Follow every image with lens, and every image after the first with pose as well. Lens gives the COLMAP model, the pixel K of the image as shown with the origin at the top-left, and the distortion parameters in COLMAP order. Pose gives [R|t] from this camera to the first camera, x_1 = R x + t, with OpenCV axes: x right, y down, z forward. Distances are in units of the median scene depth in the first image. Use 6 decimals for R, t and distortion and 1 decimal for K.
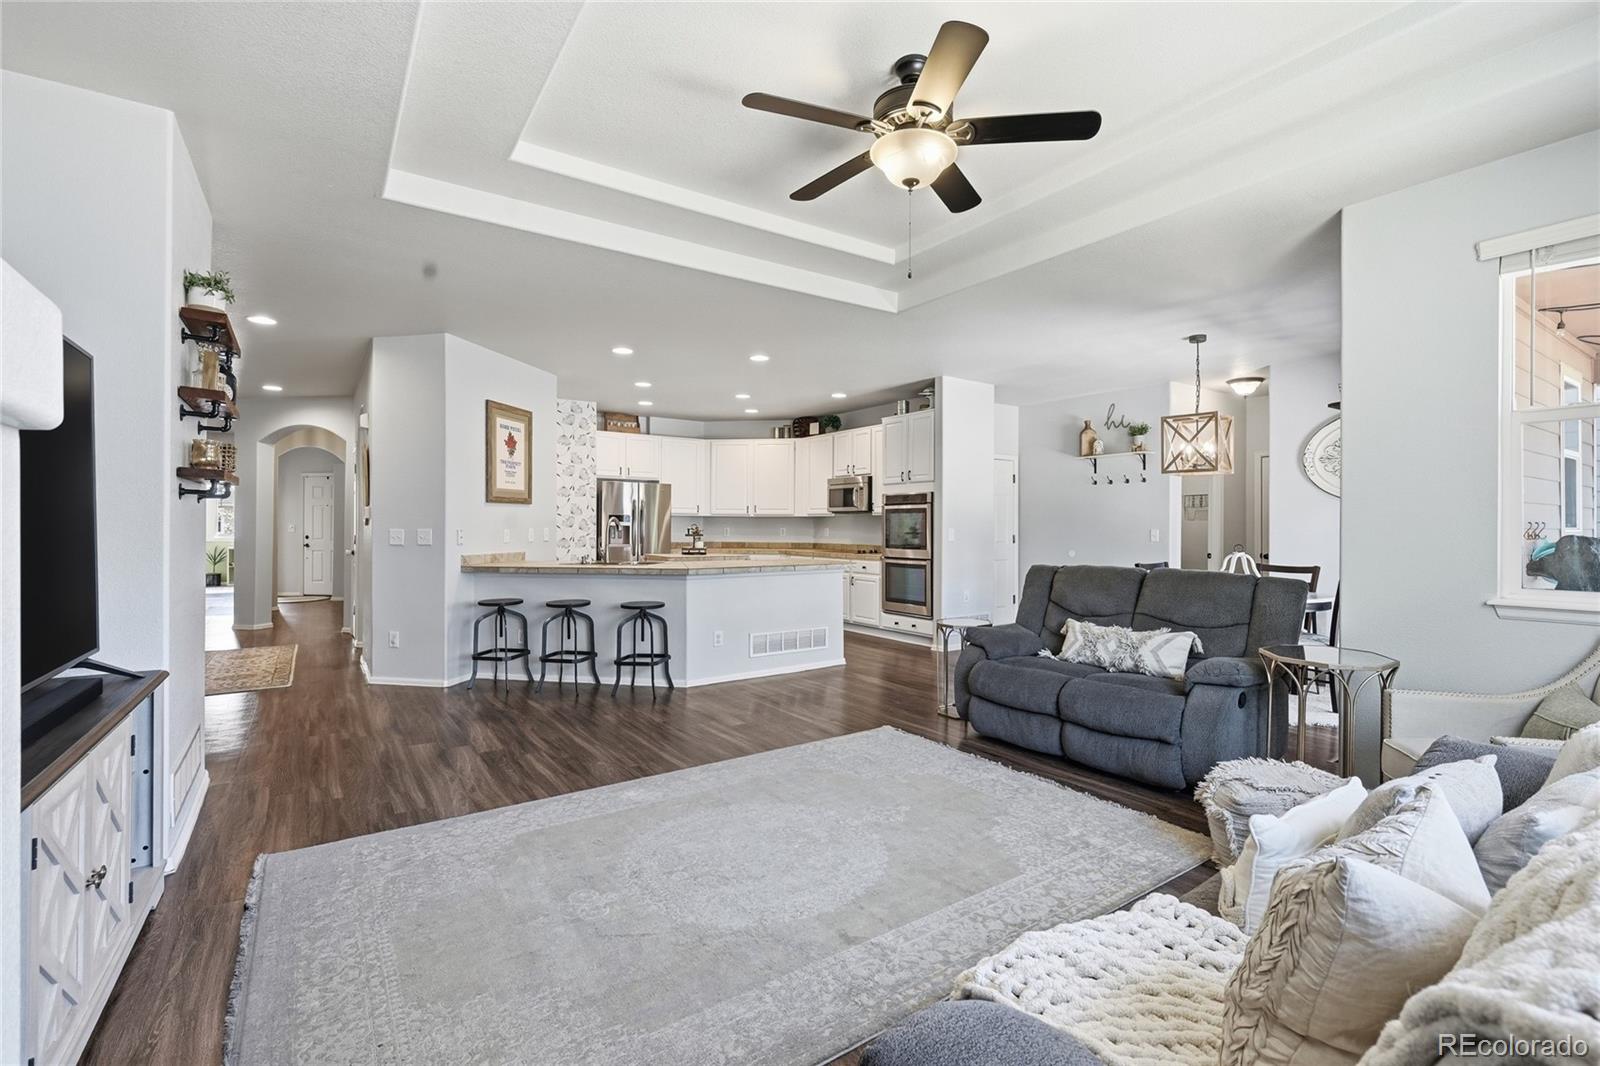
lens RADIAL K [[714.3, 0, 805.0], [0, 714.3, 523.3], [0, 0, 1]] dist [-0.001239, 0.000964]
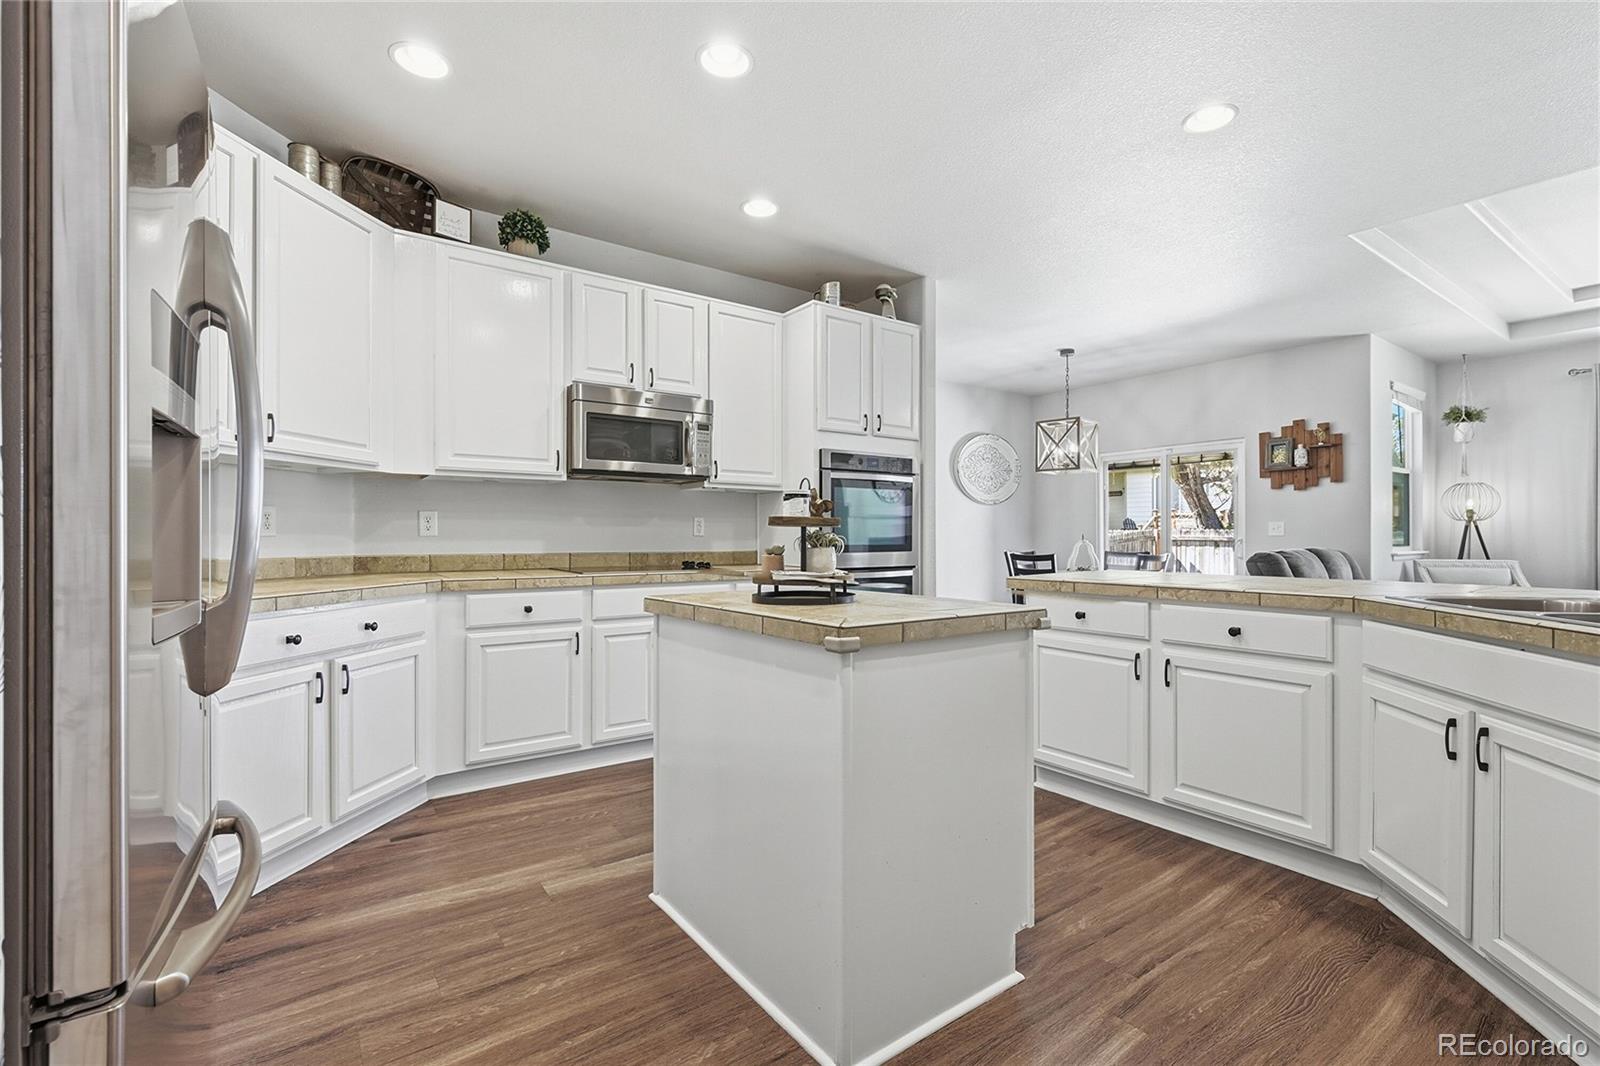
lens RADIAL K [[714.3, 0, 804.8], [0, 714.3, 540.9], [0, 0, 1]] dist [-0.001239, 0.000964]
pose [[-0.018305, -0.010737, 0.999775, -0.413038], [-0.003192, 0.999938, 0.010680, 0.020909], [-0.999827, -0.002996, -0.018338, 1.029061]]
